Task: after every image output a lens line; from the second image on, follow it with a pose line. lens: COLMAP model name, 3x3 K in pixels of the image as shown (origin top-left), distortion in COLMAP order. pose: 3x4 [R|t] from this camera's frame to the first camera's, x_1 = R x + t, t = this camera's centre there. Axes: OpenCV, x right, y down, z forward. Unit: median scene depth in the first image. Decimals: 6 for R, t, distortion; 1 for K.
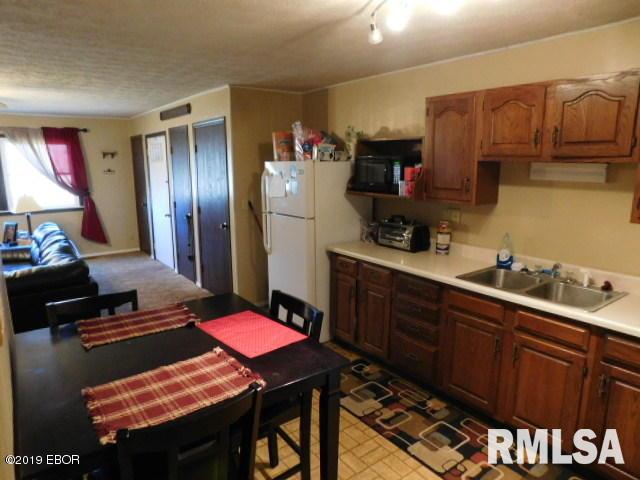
lens RADIAL K [[401.5, 0, 304.9], [0, 401.5, 237.0], [0, 0, 1]] dist [-0.043925, 0.000262]
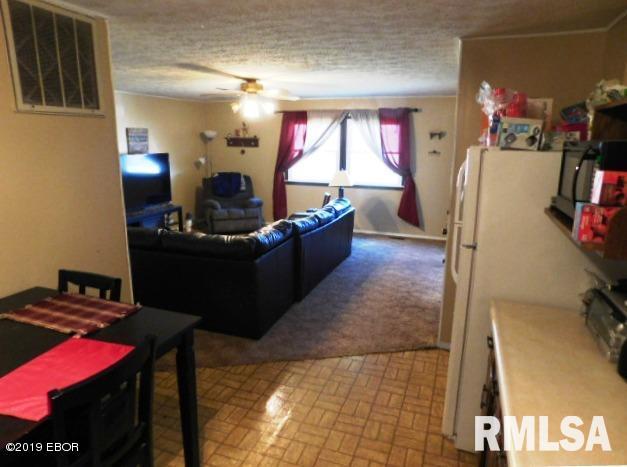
lens RADIAL K [[411.6, 0, 313.5], [0, 411.6, 233.5], [0, 0, 1]] dist [-0.041351, 0.001108]
pose [[0.584323, 0.188295, -0.789374, 0.219602], [-0.163130, 0.980108, 0.113037, -0.059187], [0.794956, 0.062721, 0.603416, 0.282076]]
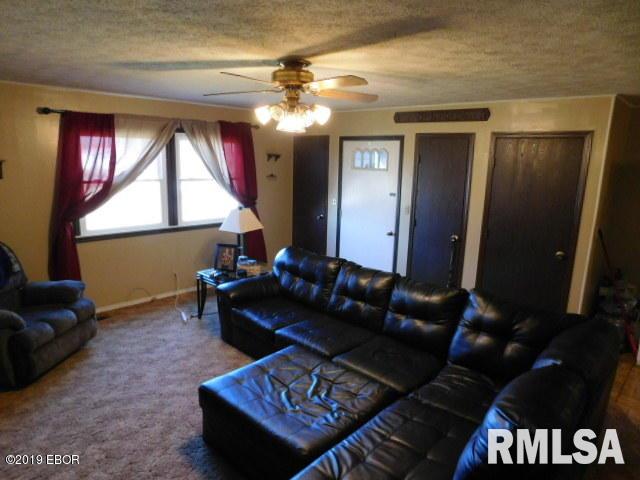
lens RADIAL K [[420.1, 0, 320.0], [0, 420.1, 240.0], [0, 0, 1]] dist [-0.041351, 0.001108]
pose [[0.986104, -0.005004, 0.166054, -0.800611], [0.002713, 0.999898, 0.014021, -0.066696], [-0.166107, -0.013376, 0.986017, 0.172340]]
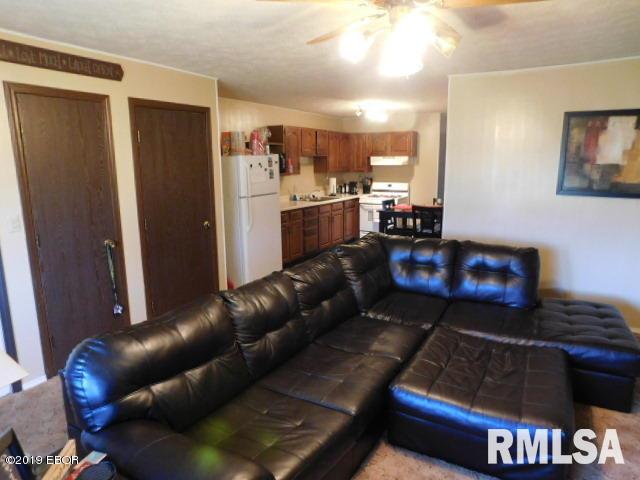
lens RADIAL K [[423.7, 0, 319.6], [0, 423.7, 234.9], [0, 0, 1]] dist [-0.024219, 0.002719]
pose [[-0.393327, -0.159330, 0.905487, -1.098822], [0.177004, 0.953322, 0.244635, -0.181298], [-0.902199, 0.256497, -0.346766, 1.019636]]
